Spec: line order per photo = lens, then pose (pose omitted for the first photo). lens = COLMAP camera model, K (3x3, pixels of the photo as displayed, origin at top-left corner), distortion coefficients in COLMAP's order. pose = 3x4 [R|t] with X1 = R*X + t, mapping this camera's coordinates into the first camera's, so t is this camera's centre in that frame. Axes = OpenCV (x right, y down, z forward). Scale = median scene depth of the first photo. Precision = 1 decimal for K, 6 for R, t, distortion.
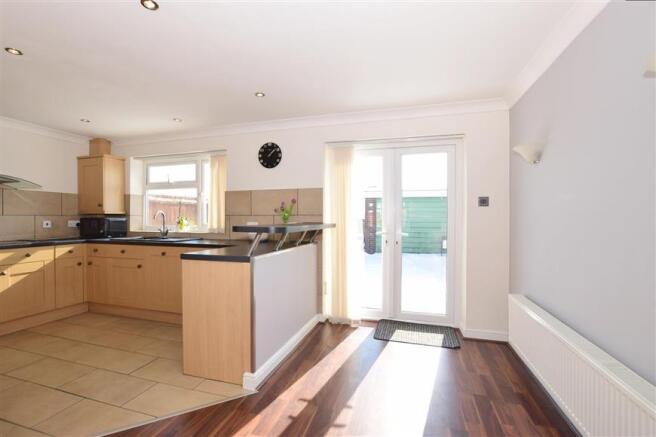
lens RADIAL K [[289.6, 0, 324.4], [0, 289.6, 218.6], [0, 0, 1]] dist [-0.027234, 0.000068]
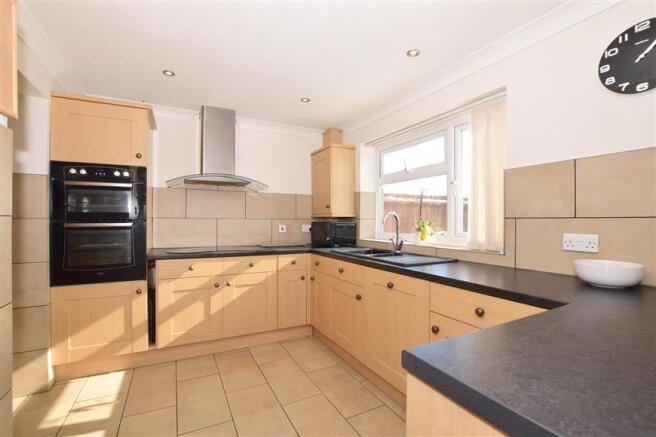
lens RADIAL K [[289.6, 0, 322.7], [0, 289.6, 219.9], [0, 0, 1]] dist [-0.027234, 0.000068]
pose [[0.687785, -0.000420, -0.725914, -0.193587], [-0.004887, 0.999974, -0.005210, -0.003964], [0.725898, 0.007131, 0.687766, 0.416549]]
